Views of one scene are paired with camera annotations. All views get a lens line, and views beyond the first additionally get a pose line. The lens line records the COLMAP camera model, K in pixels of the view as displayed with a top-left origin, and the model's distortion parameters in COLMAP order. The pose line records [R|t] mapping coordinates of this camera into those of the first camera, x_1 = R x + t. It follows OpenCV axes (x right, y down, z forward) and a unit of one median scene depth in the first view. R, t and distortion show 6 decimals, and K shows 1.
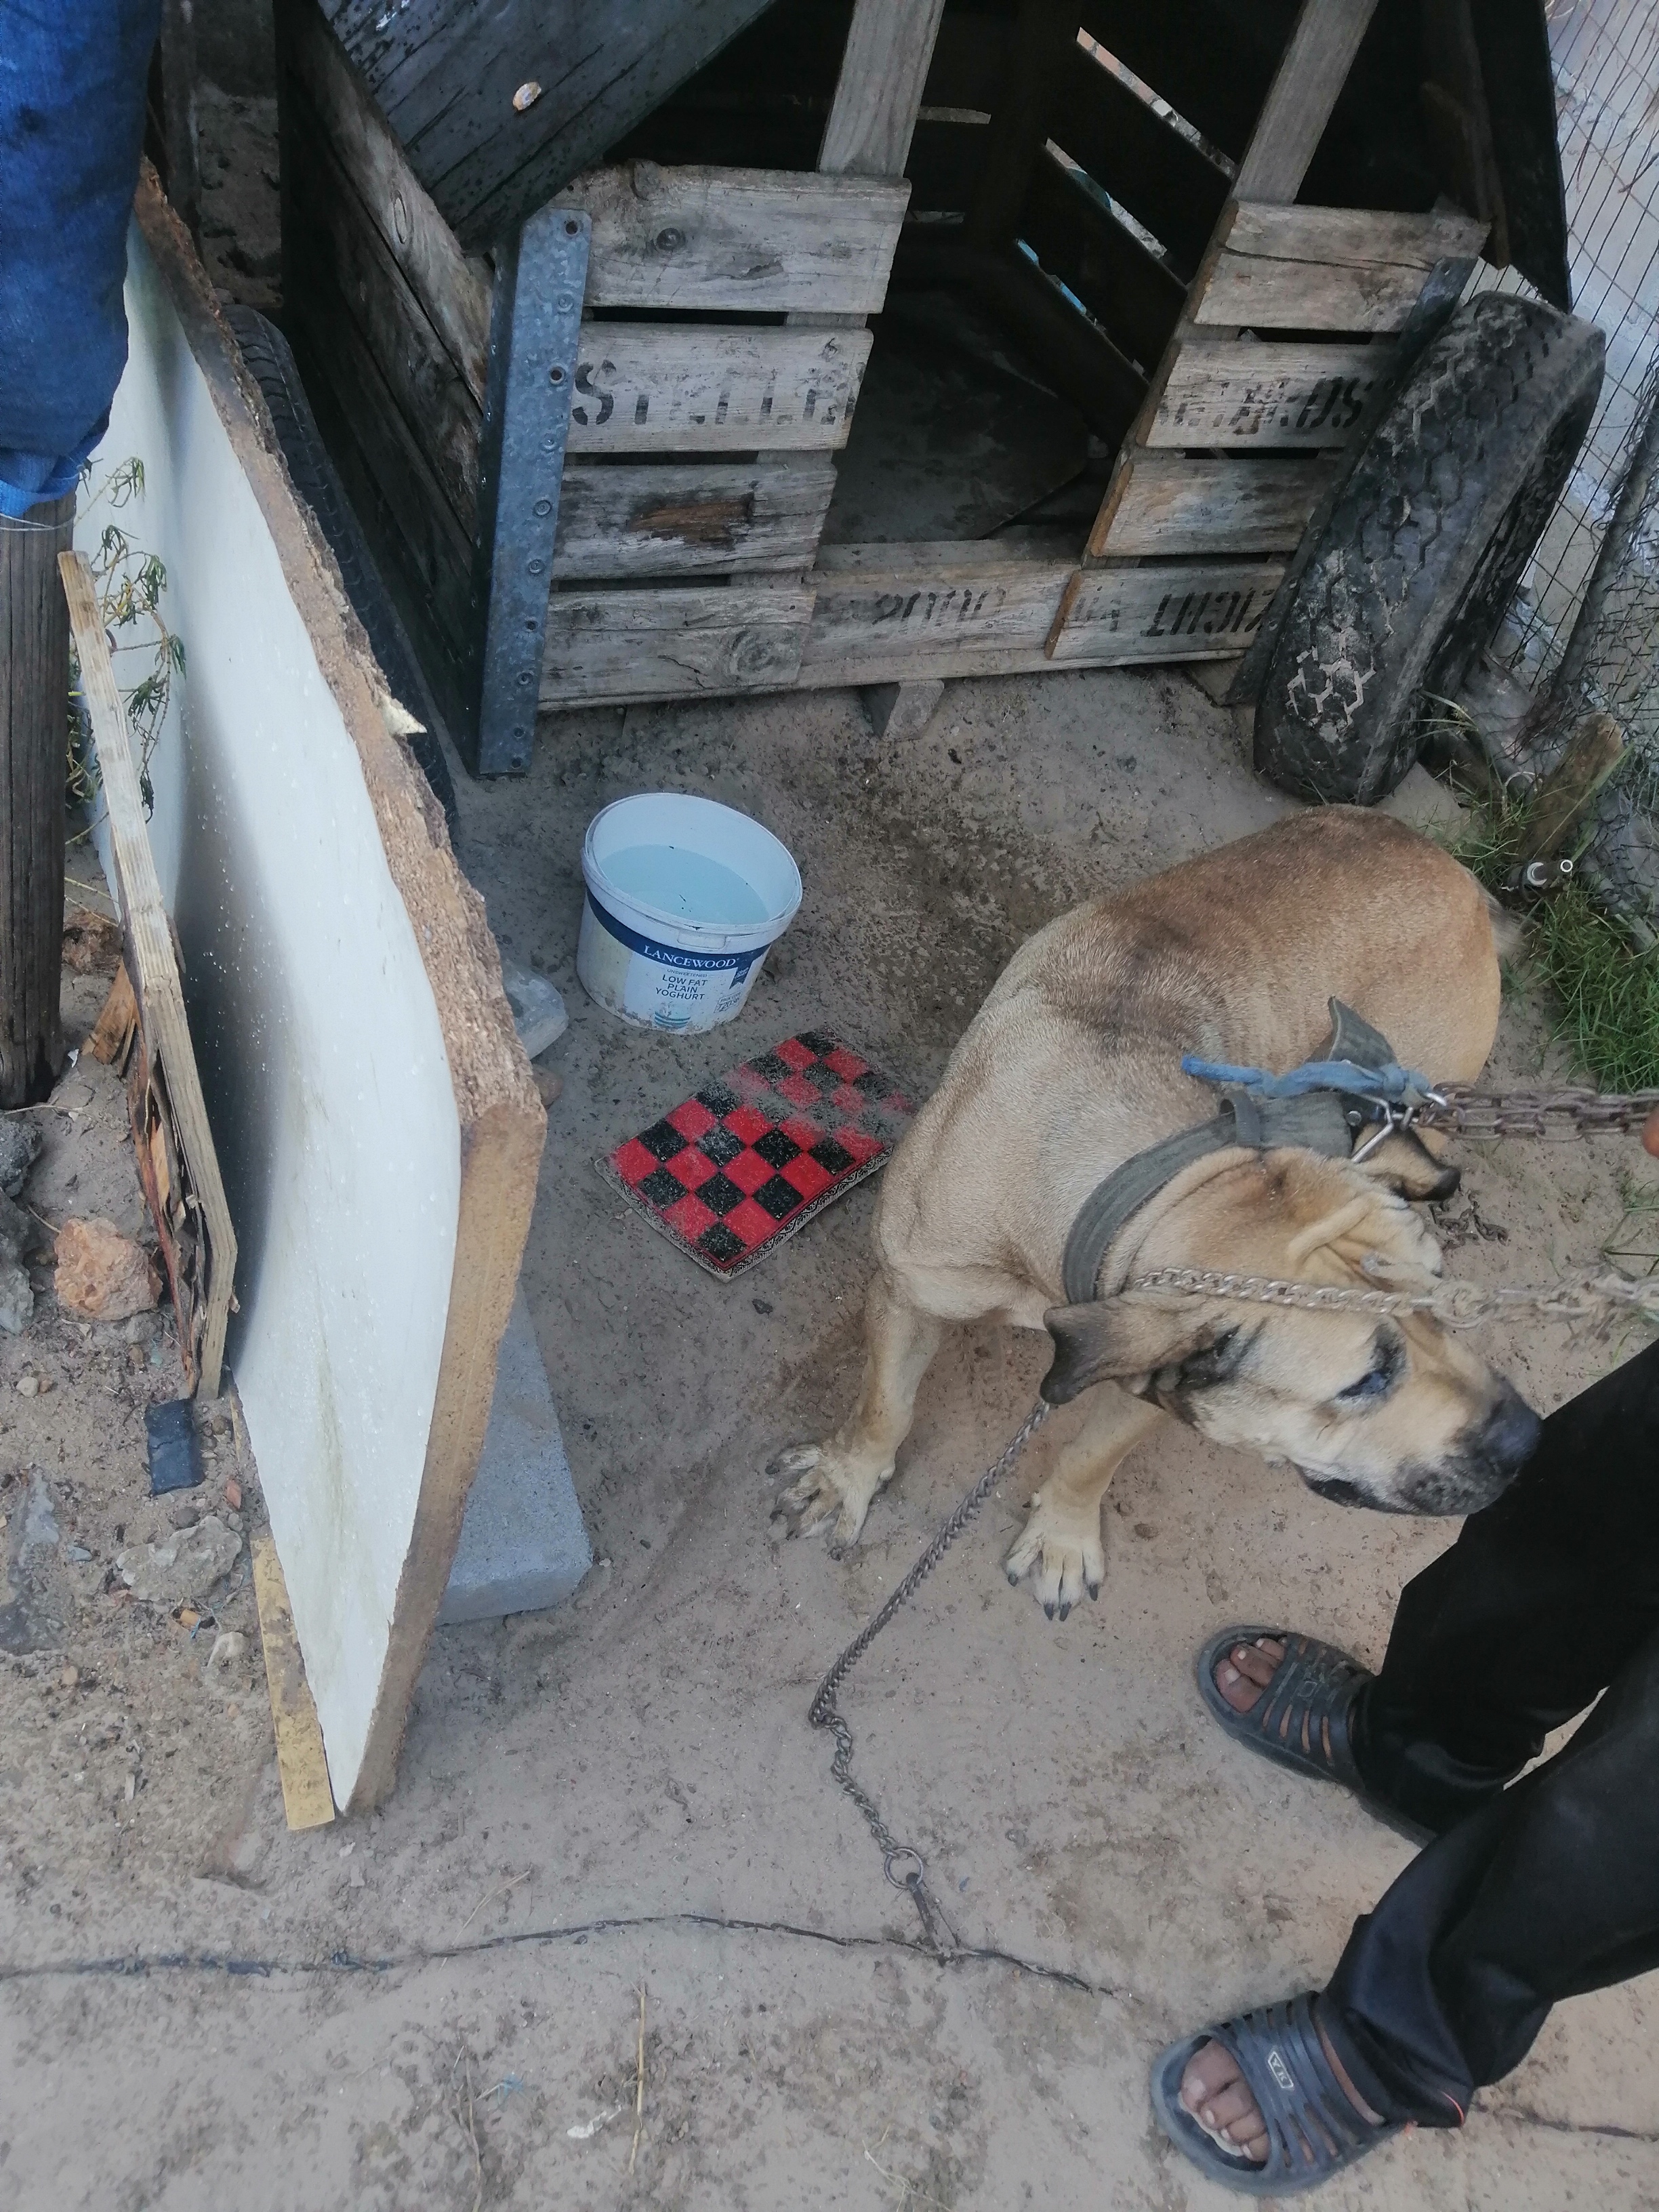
lens RADIAL K [[1682.7, 0, 829.5], [0, 1682.7, 1106.0], [0, 0, 1]] dist [0.002995, 0.003117]
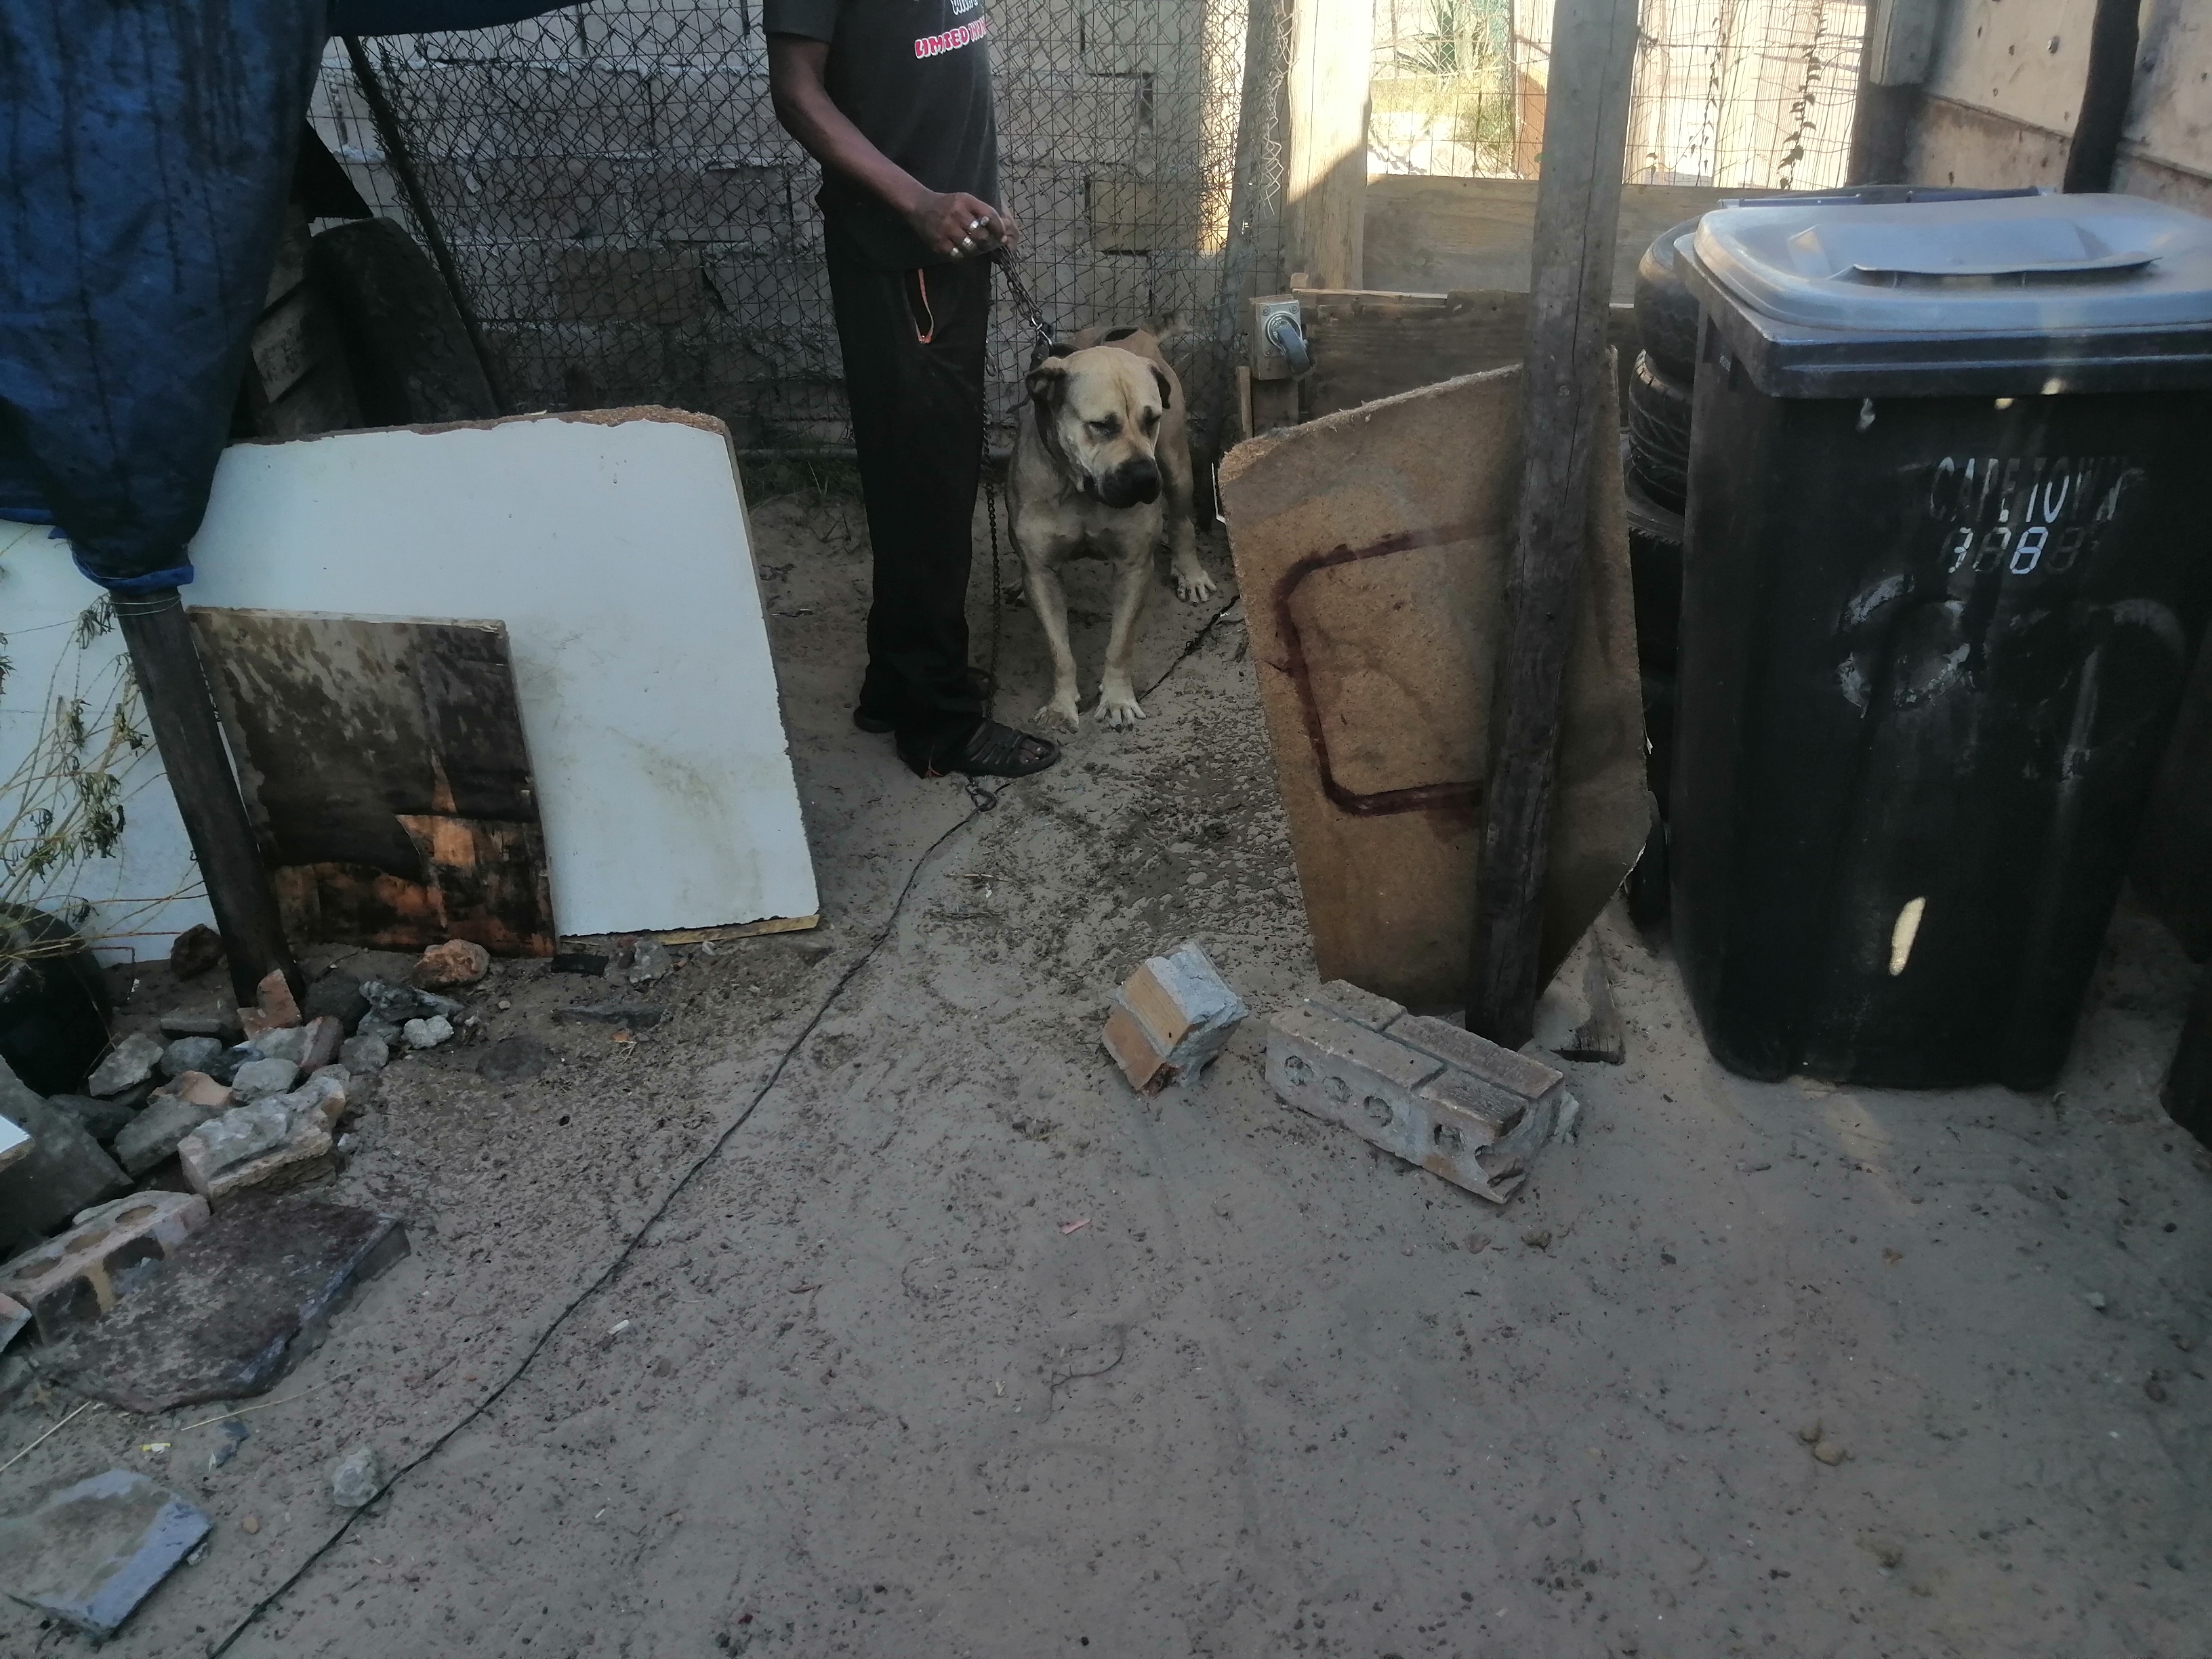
lens RADIAL K [[1682.7, 0, 1106.0], [0, 1682.7, 829.5], [0, 0, 1]] dist [0.002995, 0.003117]
pose [[0.379657, -0.700550, 0.604227, -1.279994], [0.768206, 0.602651, 0.216033, 0.177682], [-0.515480, 0.382153, 0.766968, -0.770291]]
